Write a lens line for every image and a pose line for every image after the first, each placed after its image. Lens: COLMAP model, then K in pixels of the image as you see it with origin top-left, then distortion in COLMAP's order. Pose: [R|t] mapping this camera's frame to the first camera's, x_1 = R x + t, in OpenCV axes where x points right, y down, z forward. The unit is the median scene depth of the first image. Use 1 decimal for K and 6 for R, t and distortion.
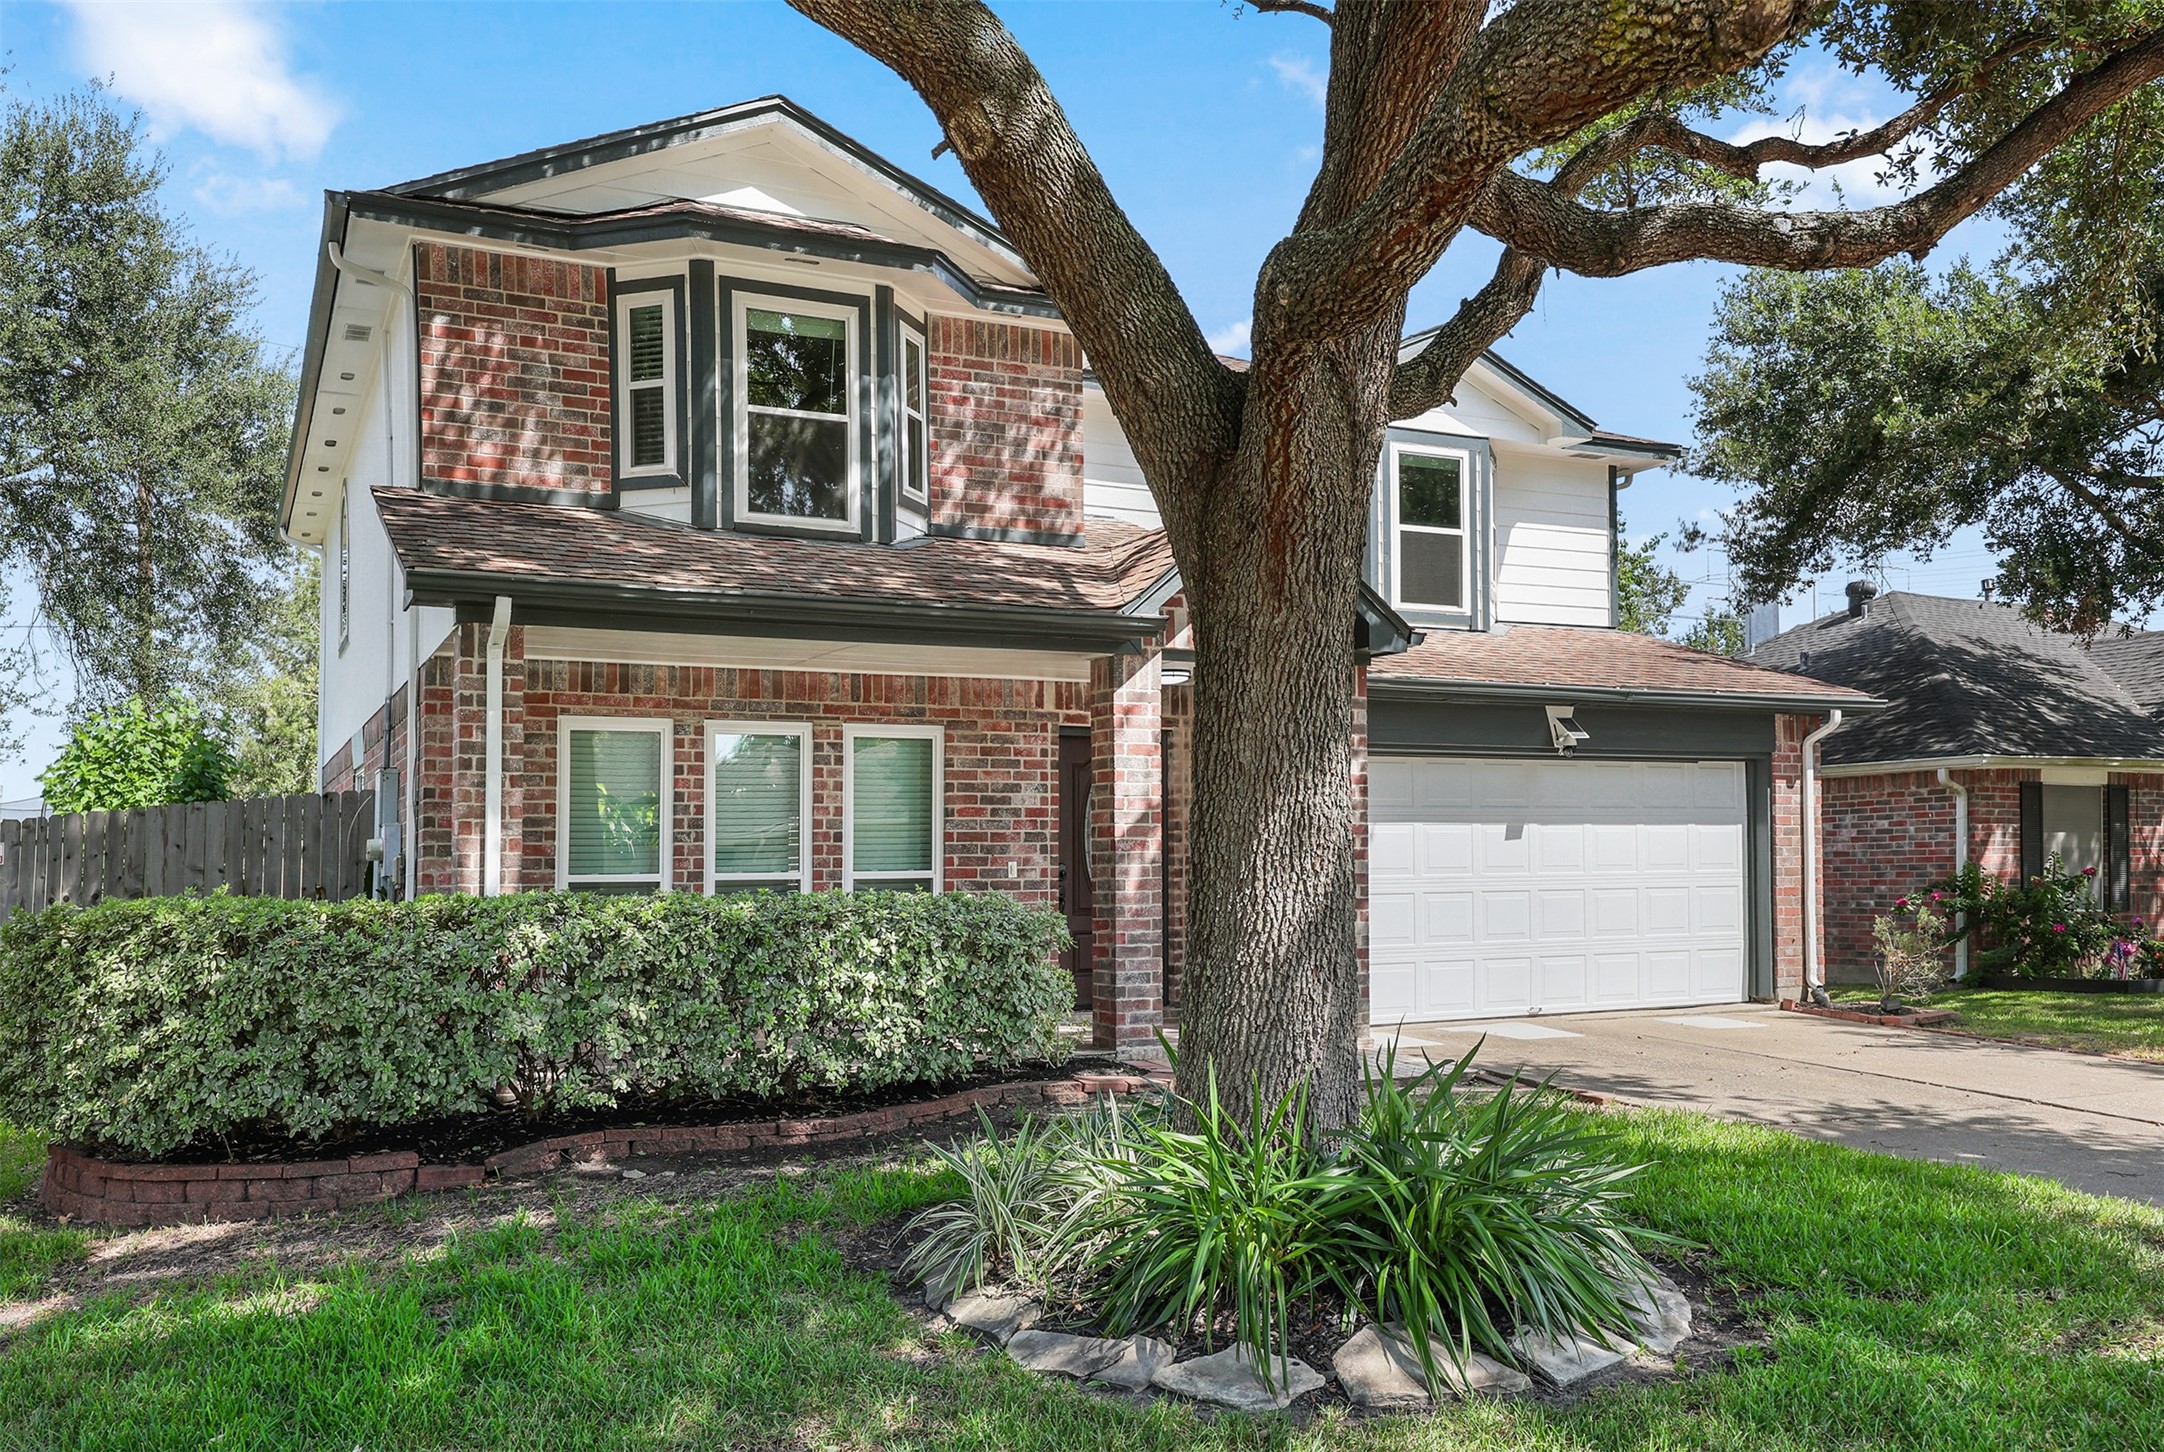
lens RADIAL K [[1655.7, 0, 1080.9], [0, 1655.7, 734.0], [0, 0, 1]] dist [0.015081, -0.001787]
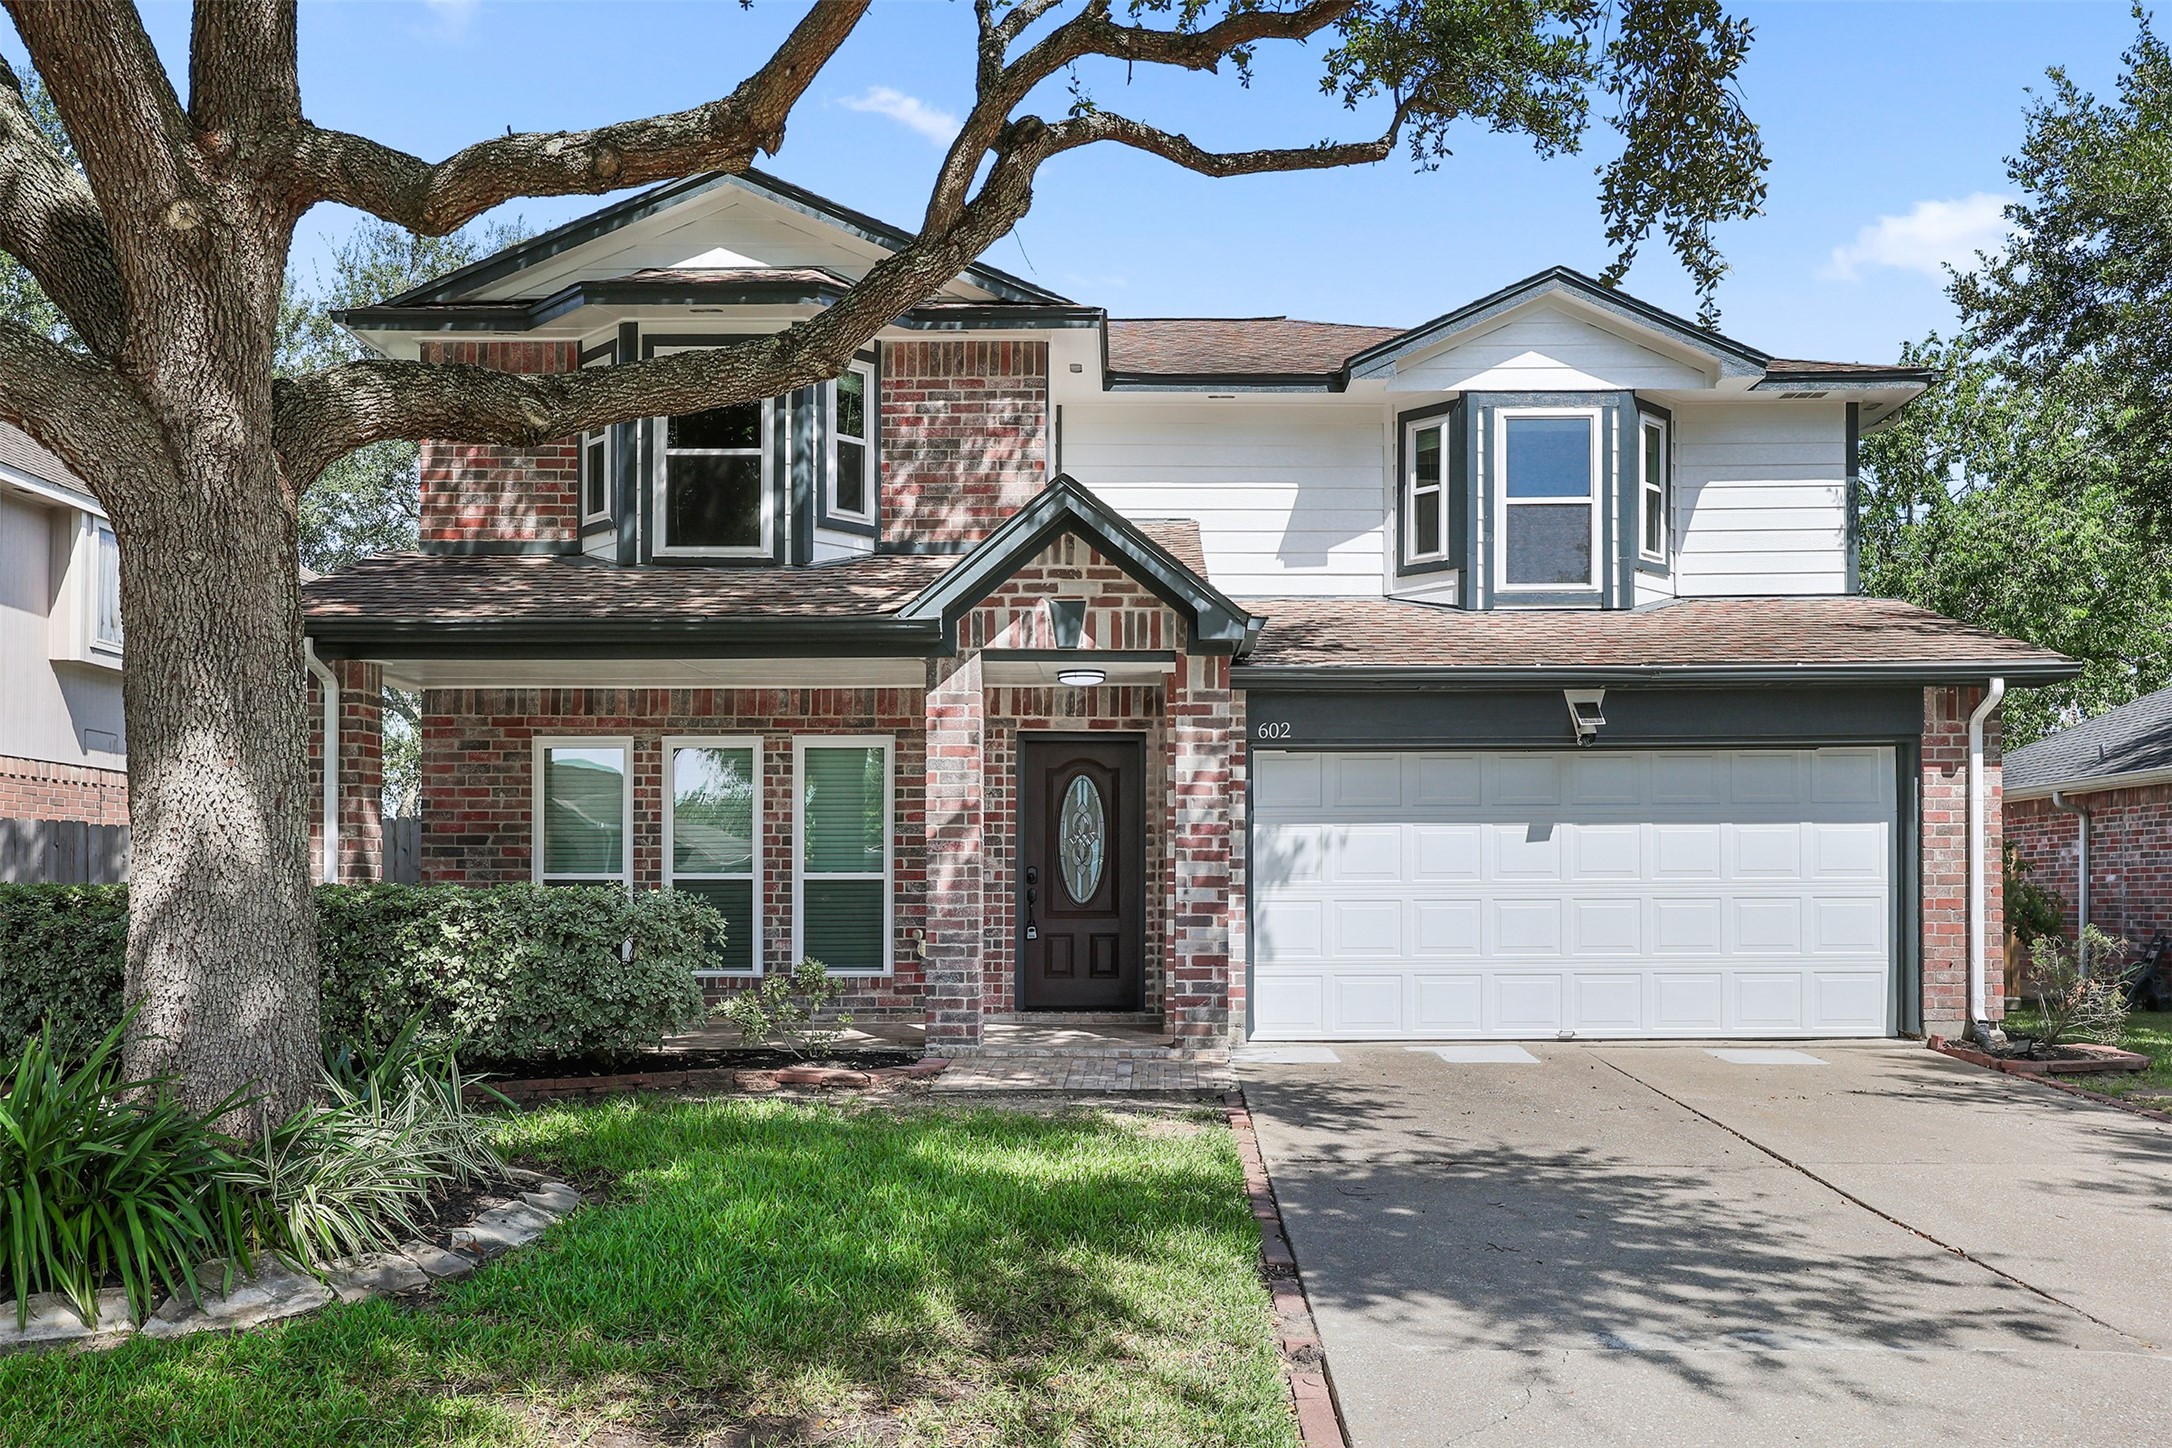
lens RADIAL K [[1589.5, 0, 1081.9], [0, 1589.5, 795.7], [0, 0, 1]] dist [0.012287, 0.002010]
pose [[0.906247, -0.017156, -0.422400, 0.473199], [0.027882, 0.999426, 0.019228, 0.018572], [0.421828, -0.029202, 0.906206, 0.143858]]
